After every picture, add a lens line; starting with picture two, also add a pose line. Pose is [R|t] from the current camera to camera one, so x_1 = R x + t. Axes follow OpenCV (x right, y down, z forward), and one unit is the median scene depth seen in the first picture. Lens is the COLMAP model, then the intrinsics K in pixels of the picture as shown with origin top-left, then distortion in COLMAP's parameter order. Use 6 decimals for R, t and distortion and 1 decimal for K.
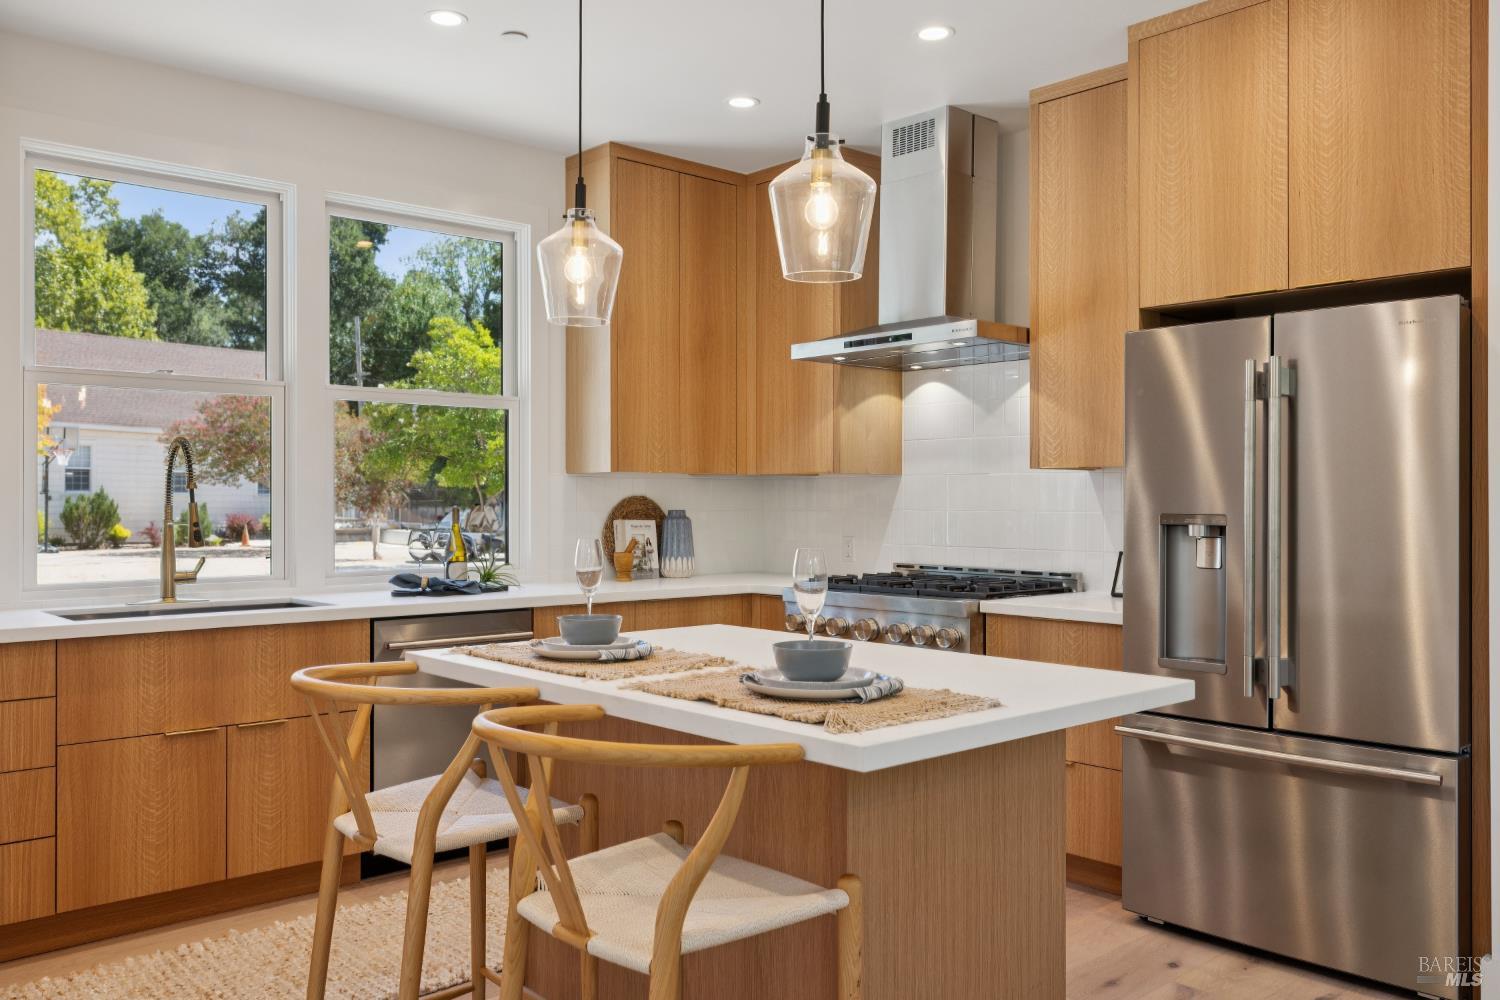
lens RADIAL K [[1214.8, 0, 750.0], [0, 1214.8, 500.0], [0, 0, 1]] dist [-0.061224, 0.001479]
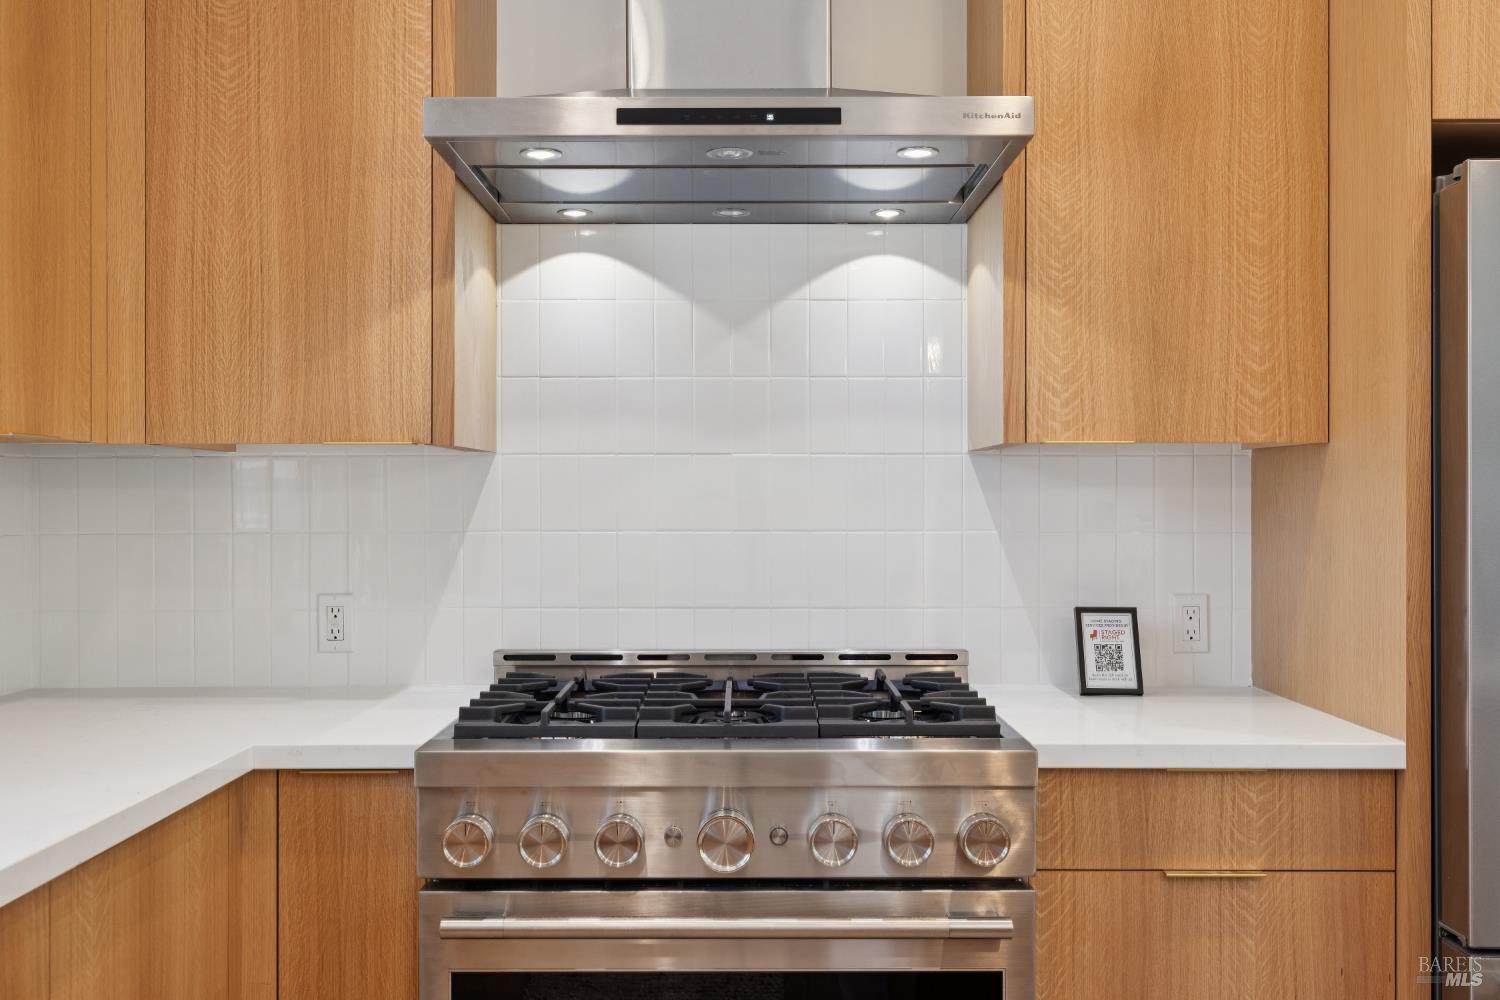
lens RADIAL K [[1510.4, 0, 750.0], [0, 1510.4, 500.0], [0, 0, 1]] dist [0.011039, 0.007846]
pose [[0.670854, 0.002235, 0.741586, -0.274156], [0.001483, 0.999989, -0.004356, -0.001618], [-0.741588, 0.004022, 0.670844, 0.684316]]
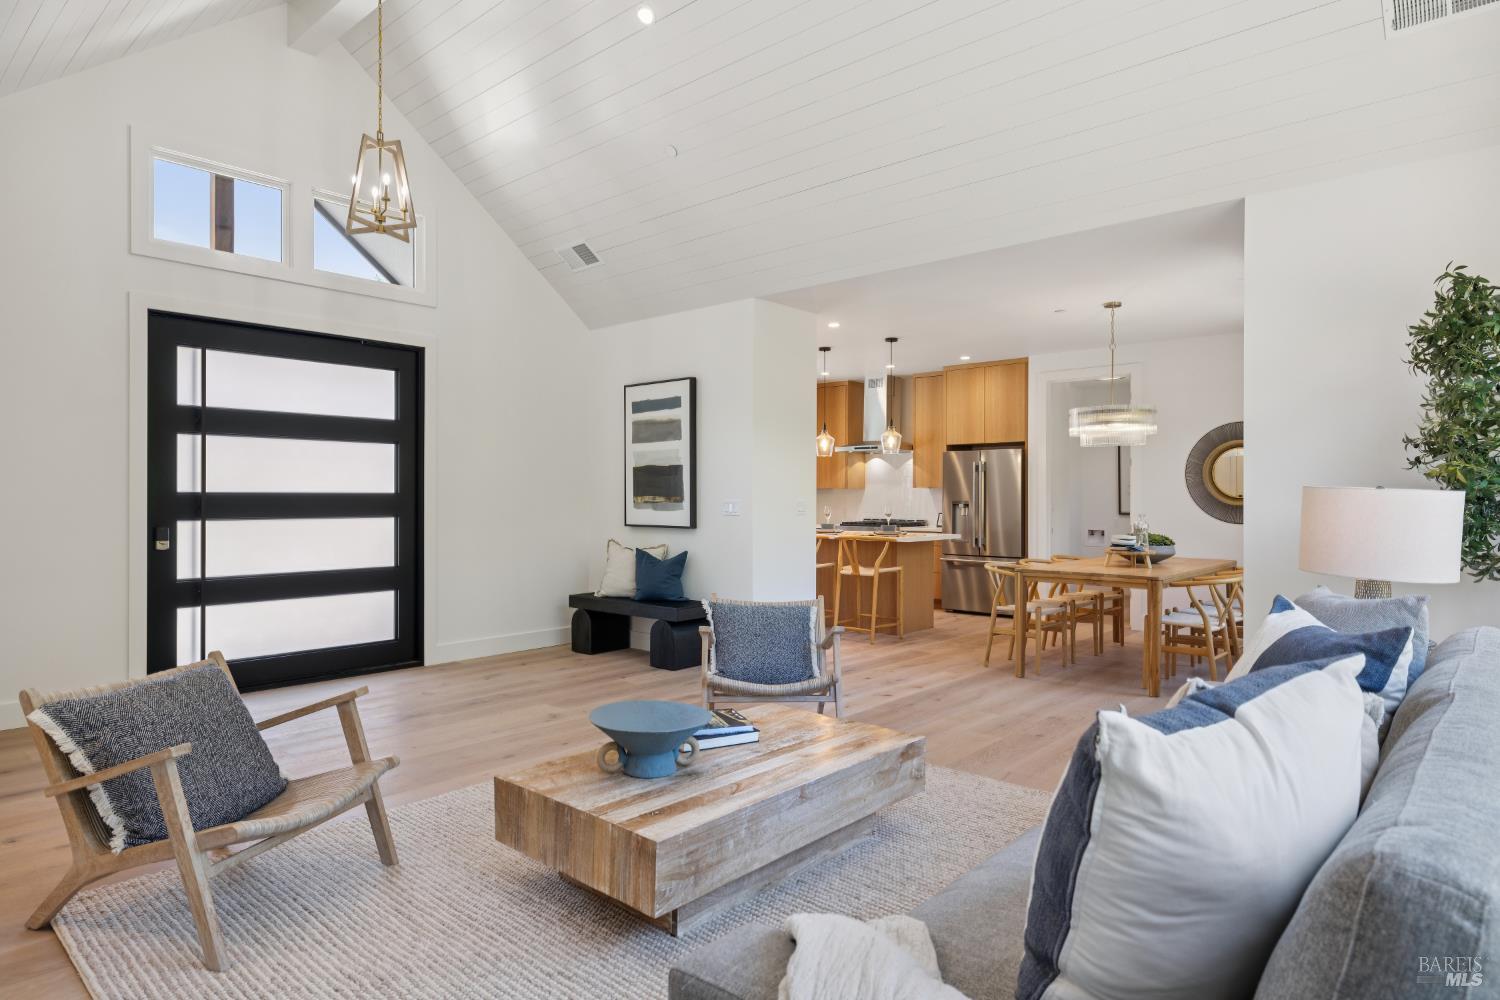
lens RADIAL K [[866.0, 0, 750.0], [0, 866.0, 500.0], [0, 0, 1]] dist [-0.000329, -0.000164]
pose [[0.995143, 0.002622, 0.098405, -0.441098], [-0.002609, 0.999997, -0.000261, 0.009249], [-0.098405, 0.000003, 0.995146, -1.301785]]
